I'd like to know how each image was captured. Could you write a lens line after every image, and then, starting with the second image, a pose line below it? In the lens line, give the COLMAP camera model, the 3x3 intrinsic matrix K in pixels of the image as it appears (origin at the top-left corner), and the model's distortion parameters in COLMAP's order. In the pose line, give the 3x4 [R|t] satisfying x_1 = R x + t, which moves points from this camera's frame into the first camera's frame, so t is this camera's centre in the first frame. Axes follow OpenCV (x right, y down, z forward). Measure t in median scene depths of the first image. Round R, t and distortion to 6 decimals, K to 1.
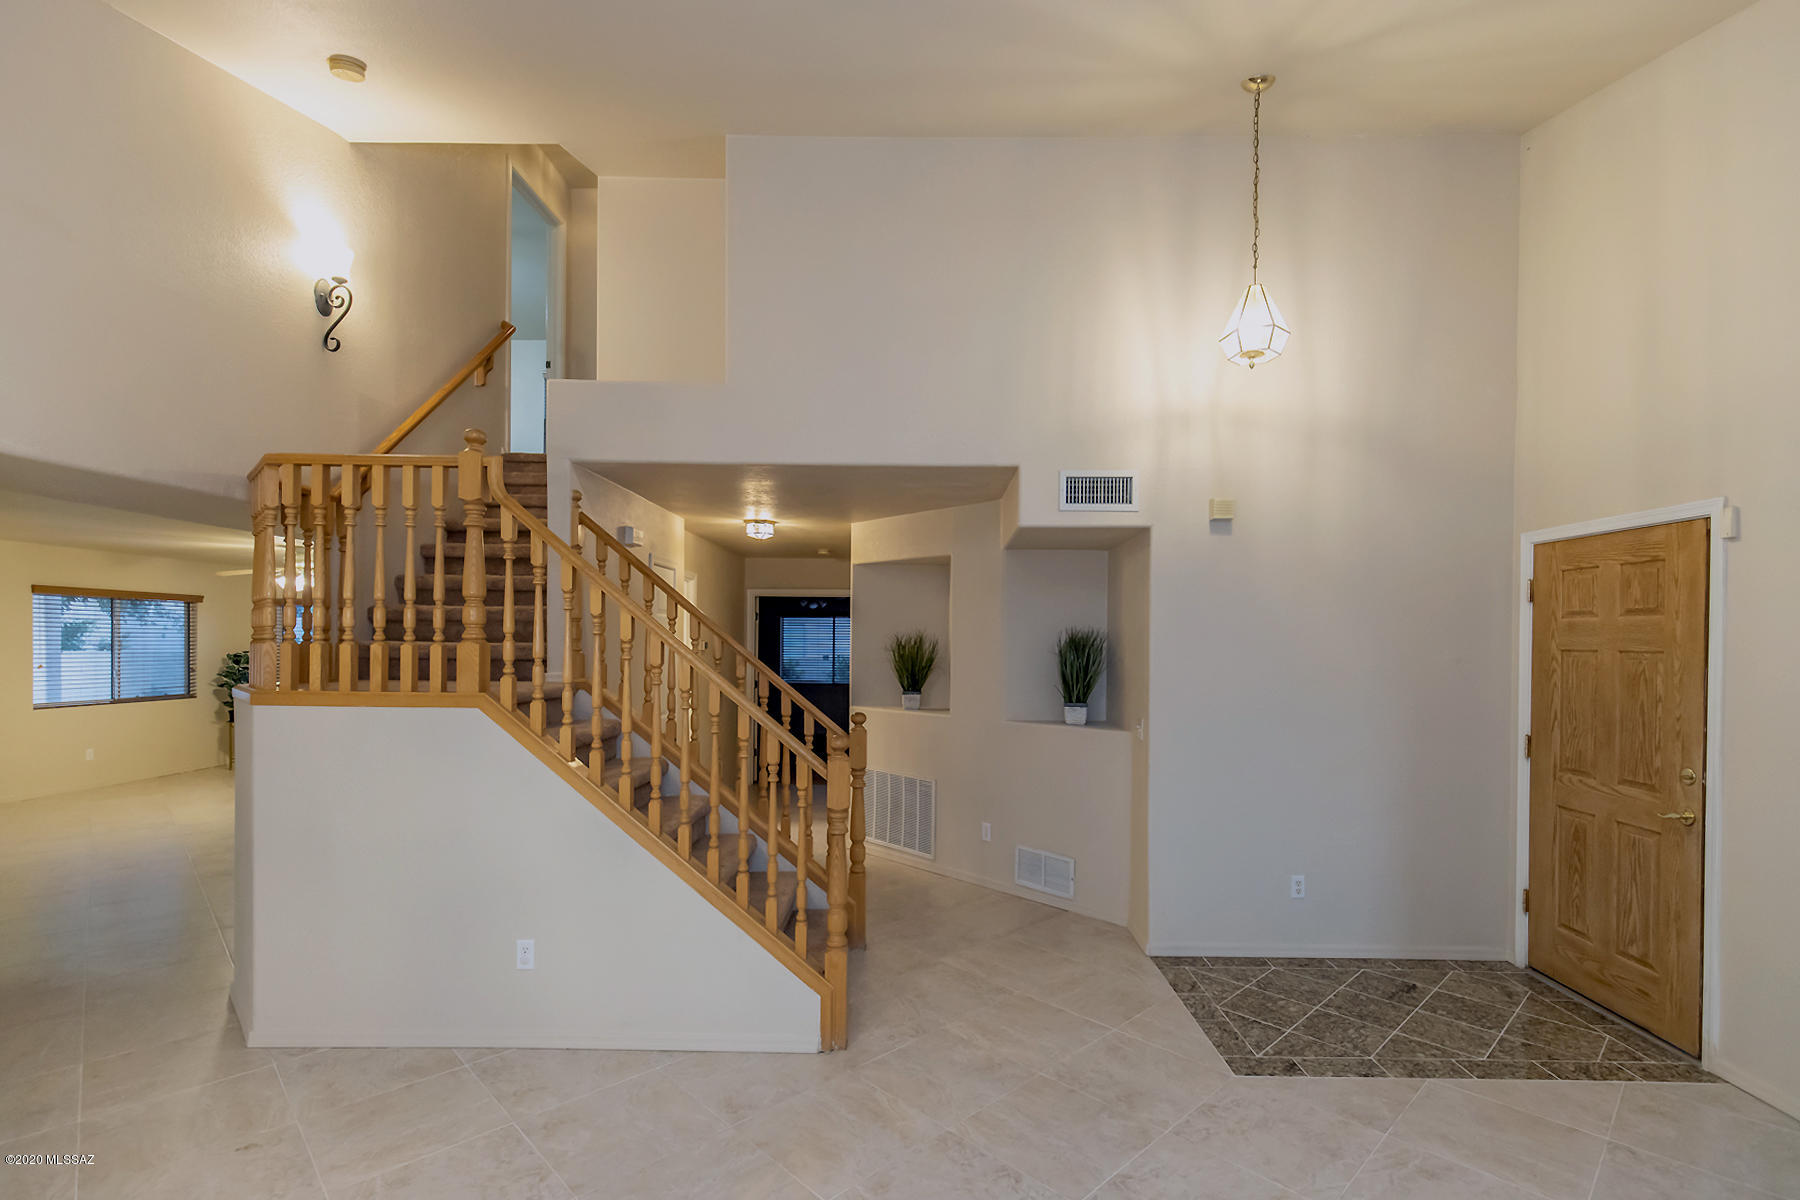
lens RADIAL K [[838.1, 0, 901.6], [0, 838.1, 642.1], [0, 0, 1]] dist [0.006800, -0.001400]
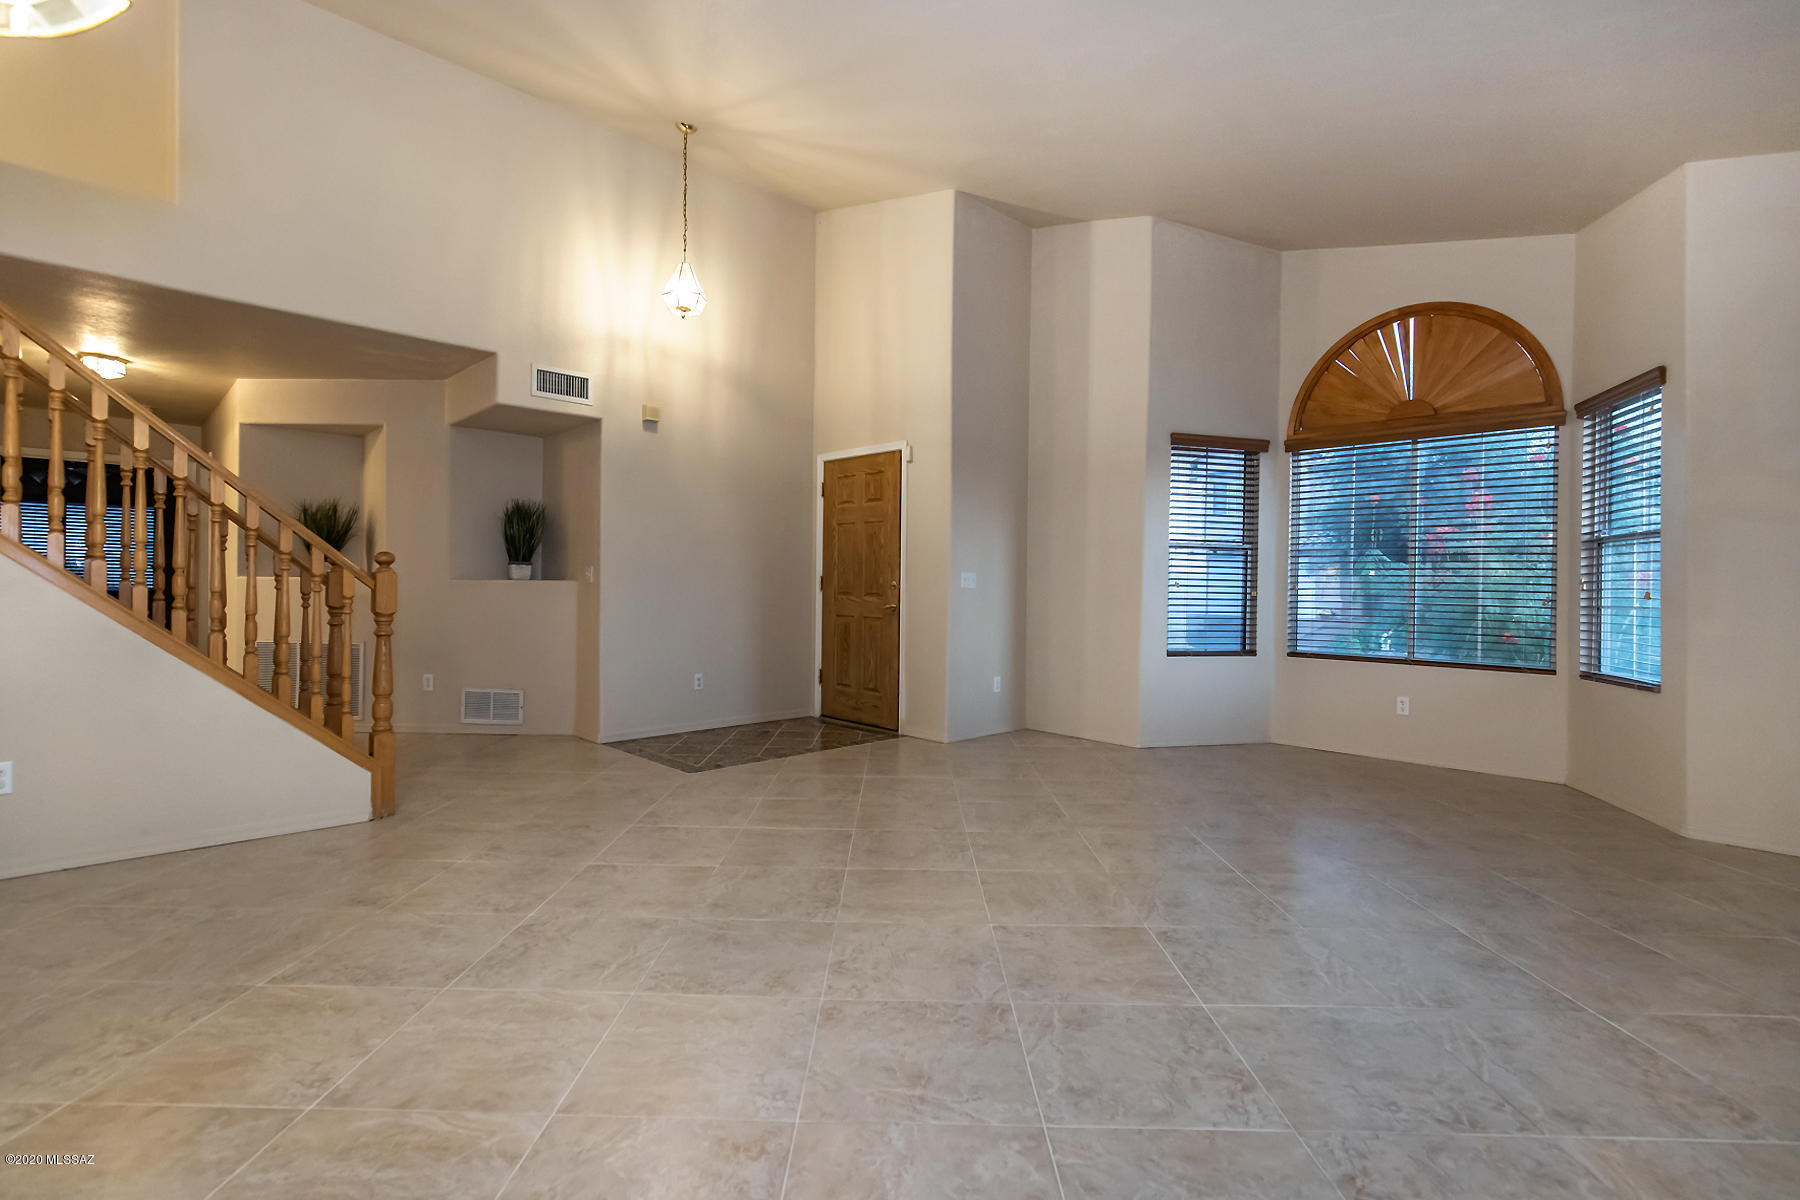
lens RADIAL K [[825.1, 0, 939.5], [0, 825.1, 584.5], [0, 0, 1]] dist [0.007322, -0.001321]
pose [[0.669471, -0.009195, 0.742781, -0.322344], [0.002158, 0.999943, 0.010434, 0.113783], [-0.742835, -0.005383, 0.669453, -0.277045]]
